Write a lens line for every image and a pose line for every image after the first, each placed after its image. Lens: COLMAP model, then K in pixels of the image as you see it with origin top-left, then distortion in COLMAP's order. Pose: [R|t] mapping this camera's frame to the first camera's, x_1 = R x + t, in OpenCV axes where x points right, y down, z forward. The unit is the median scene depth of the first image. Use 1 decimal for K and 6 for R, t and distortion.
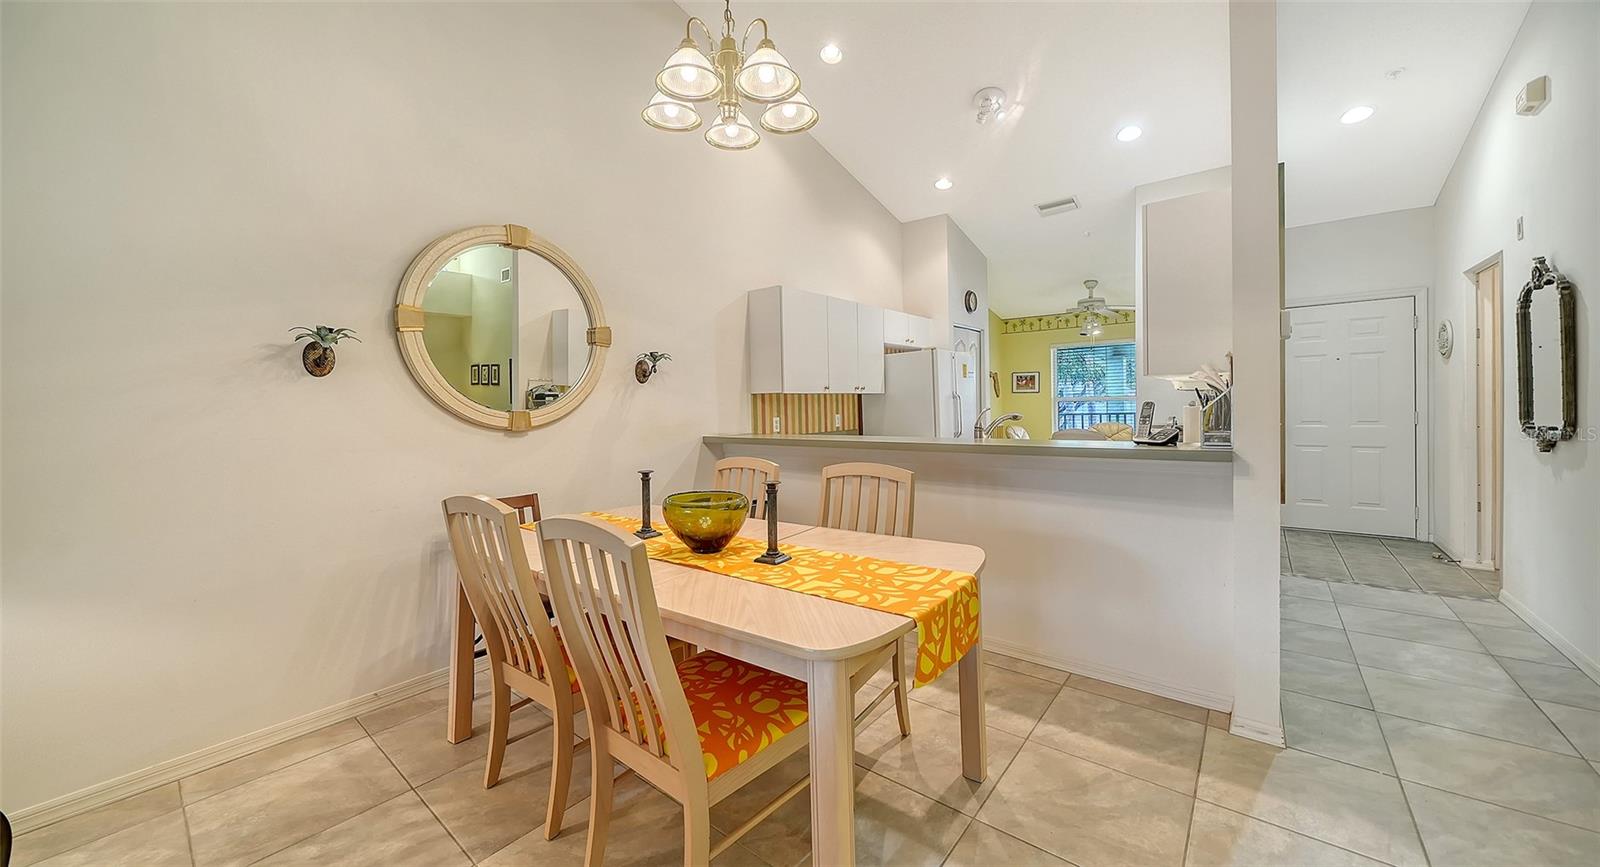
lens RADIAL K [[590.2, 0, 755.3], [0, 590.2, 407.4], [0, 0, 1]] dist [-0.001447, -0.000214]
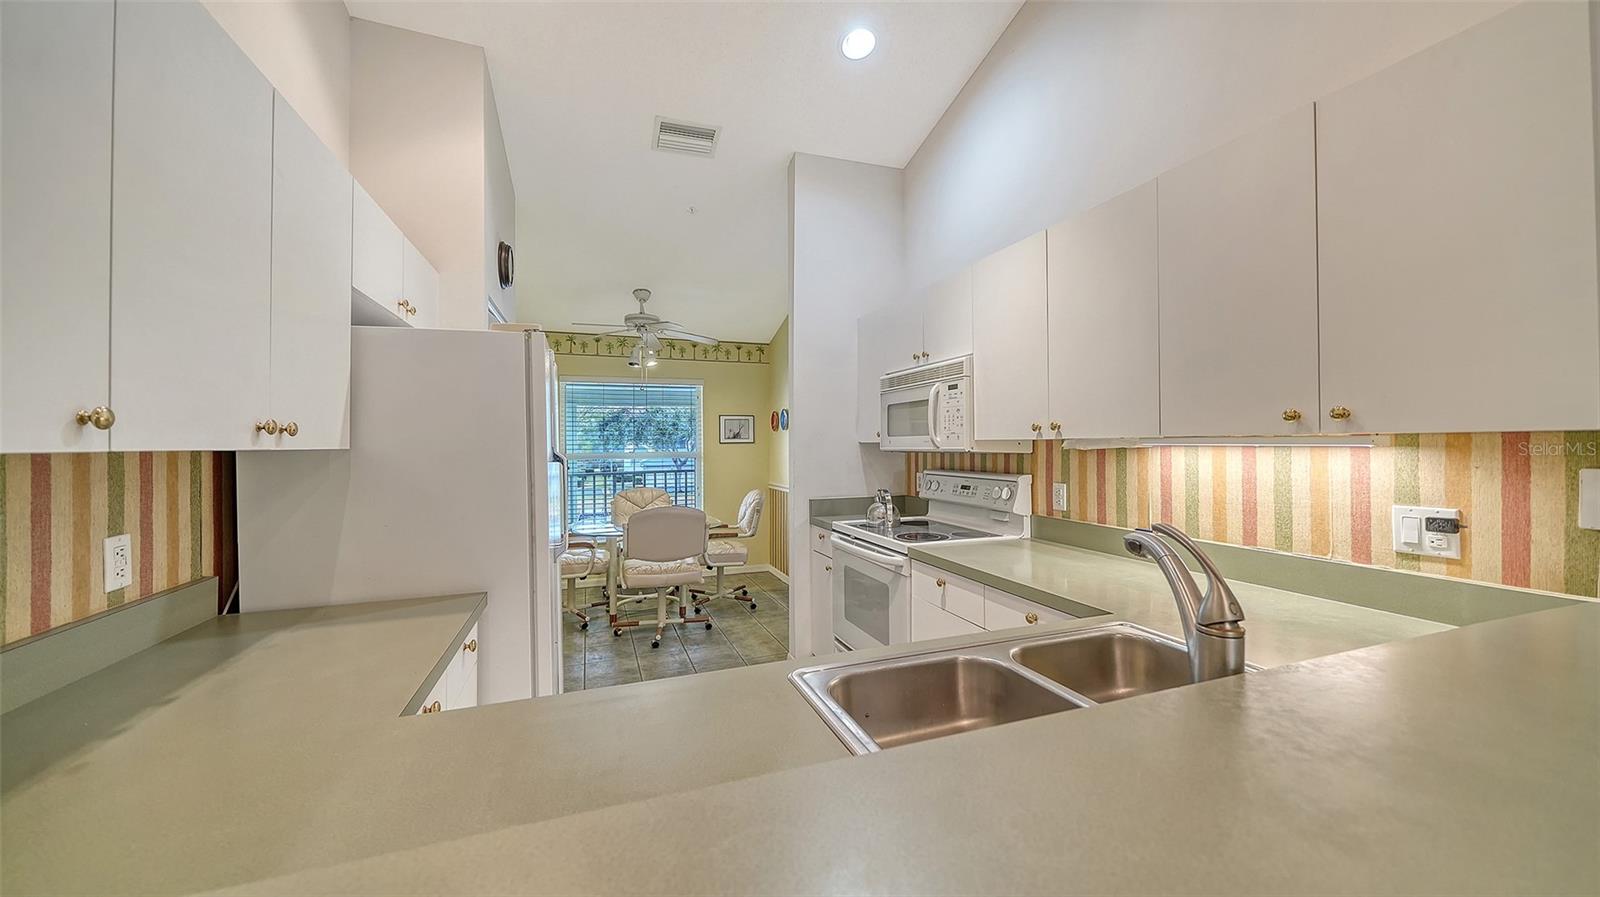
lens RADIAL K [[581.5, 0, 793.3], [0, 581.5, 441.5], [0, 0, 1]] dist [0.001010, 0.000074]
pose [[0.484425, 0.019617, 0.874613, 0.057103], [0.004214, 0.999685, -0.024757, -0.017349], [-0.874823, 0.015678, 0.484189, 0.587195]]
